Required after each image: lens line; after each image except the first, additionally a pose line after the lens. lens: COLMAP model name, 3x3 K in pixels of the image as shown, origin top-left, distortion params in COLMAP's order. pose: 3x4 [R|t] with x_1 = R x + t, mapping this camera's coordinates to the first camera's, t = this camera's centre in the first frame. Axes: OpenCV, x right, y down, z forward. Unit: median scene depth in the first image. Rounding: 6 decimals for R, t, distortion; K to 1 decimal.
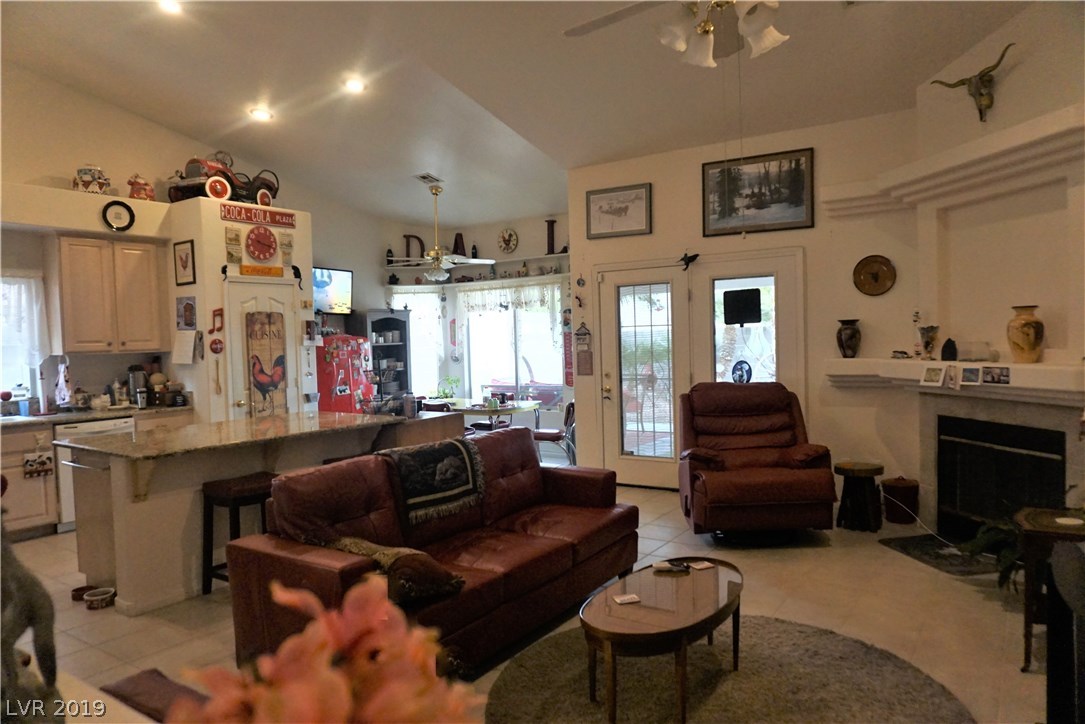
lens RADIAL K [[720.3, 0, 533.8], [0, 720.3, 368.9], [0, 0, 1]] dist [-0.049772, 0.030838]
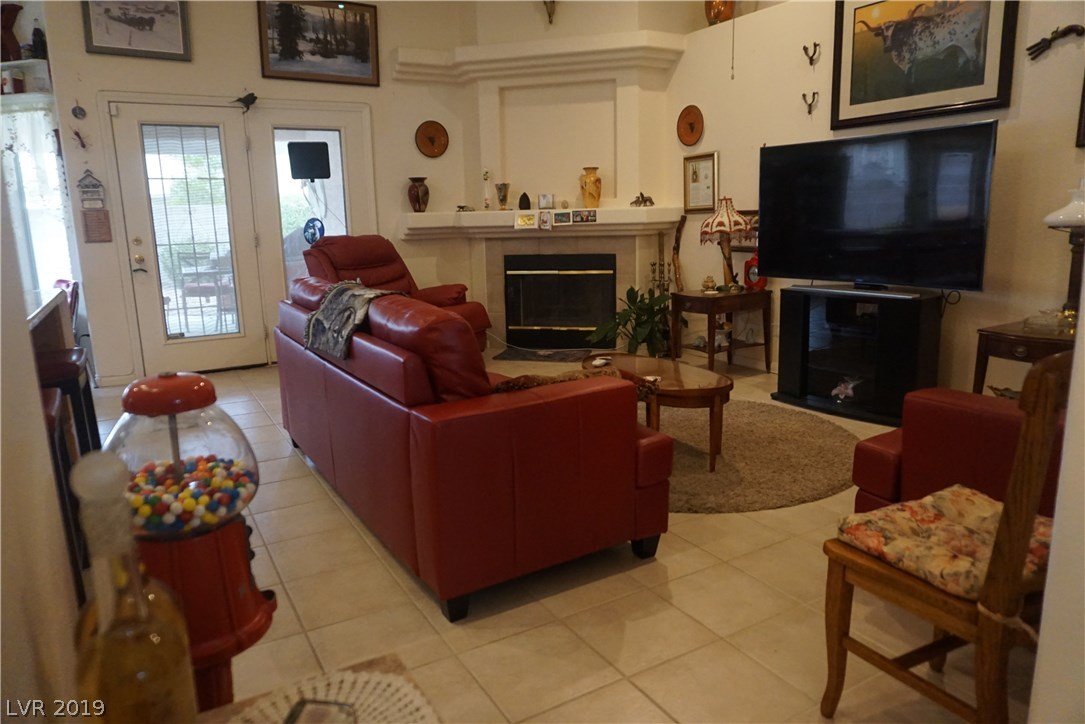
lens RADIAL K [[720.3, 0, 541.1], [0, 720.3, 364.5], [0, 0, 1]] dist [-0.049772, 0.030838]
pose [[0.431831, -0.163486, 0.887014, -0.425025], [0.049650, 0.986253, 0.157605, 0.042519], [-0.900587, -0.024018, 0.434012, 0.277403]]
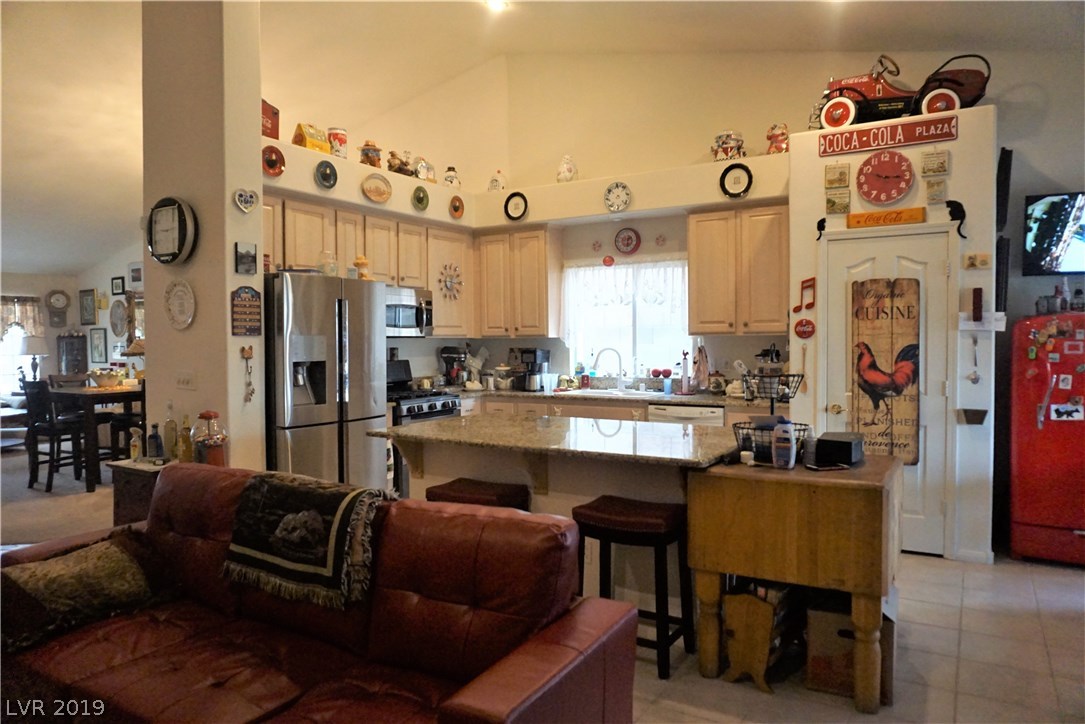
lens RADIAL K [[720.3, 0, 534.8], [0, 720.3, 371.0], [0, 0, 1]] dist [-0.049772, 0.030838]
pose [[0.059775, 0.068489, -0.995860, 0.283027], [-0.035776, 0.997149, 0.066430, -0.026458], [0.997571, 0.031657, 0.062055, 0.644631]]
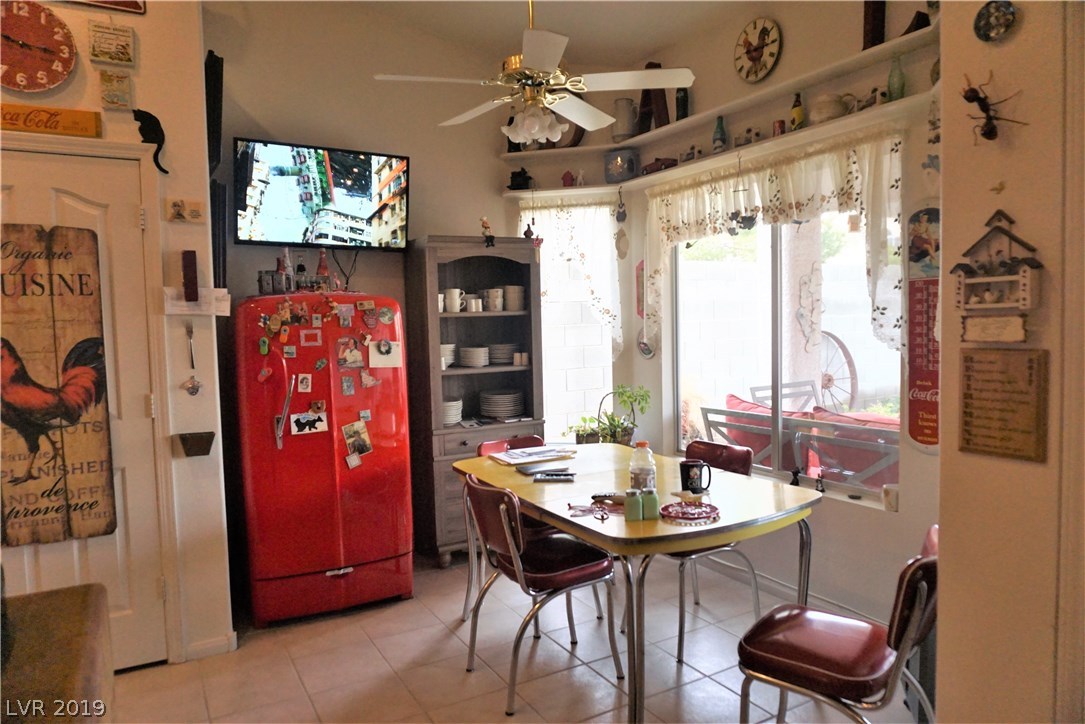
lens RADIAL K [[720.3, 0, 541.7], [0, 720.3, 365.6], [0, 0, 1]] dist [-0.049772, 0.030838]
pose [[0.902214, 0.036465, -0.429744, 0.039222], [-0.023721, 0.999107, 0.034977, -0.024212], [0.430636, -0.021362, 0.902273, 0.786547]]
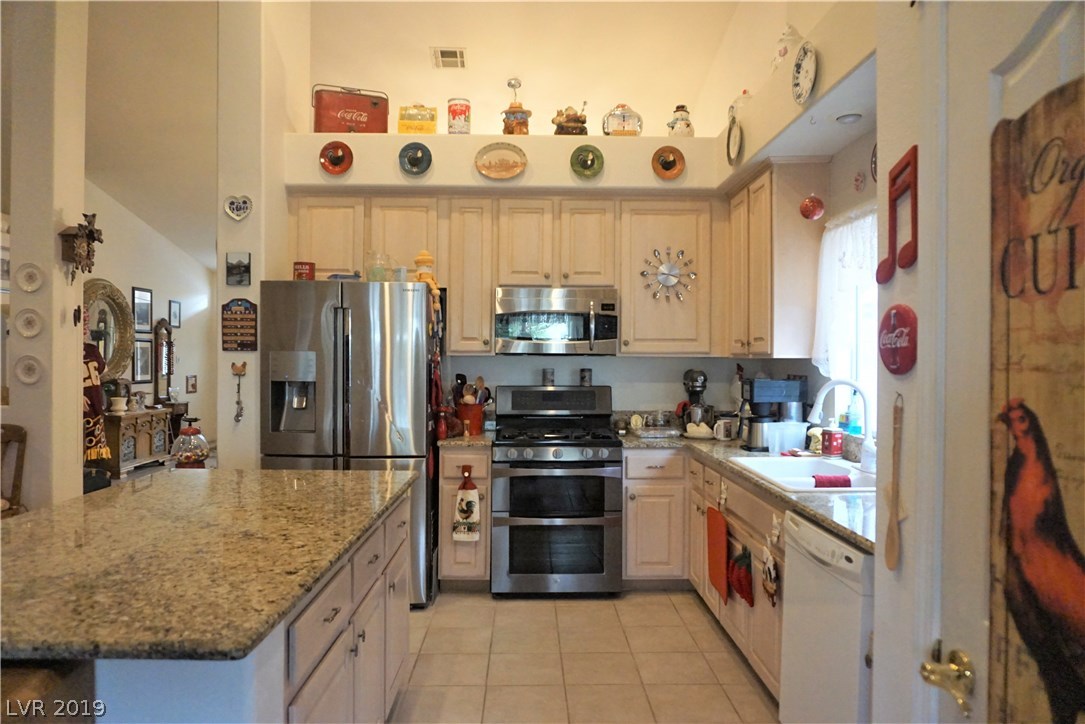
lens RADIAL K [[720.3, 0, 543.0], [0, 720.3, 365.5], [0, 0, 1]] dist [-0.049772, 0.030838]
pose [[-0.807118, 0.029123, -0.589671, -0.226865], [-0.010937, 0.997874, 0.064254, -0.035513], [0.590289, 0.058310, -0.805083, 1.063989]]
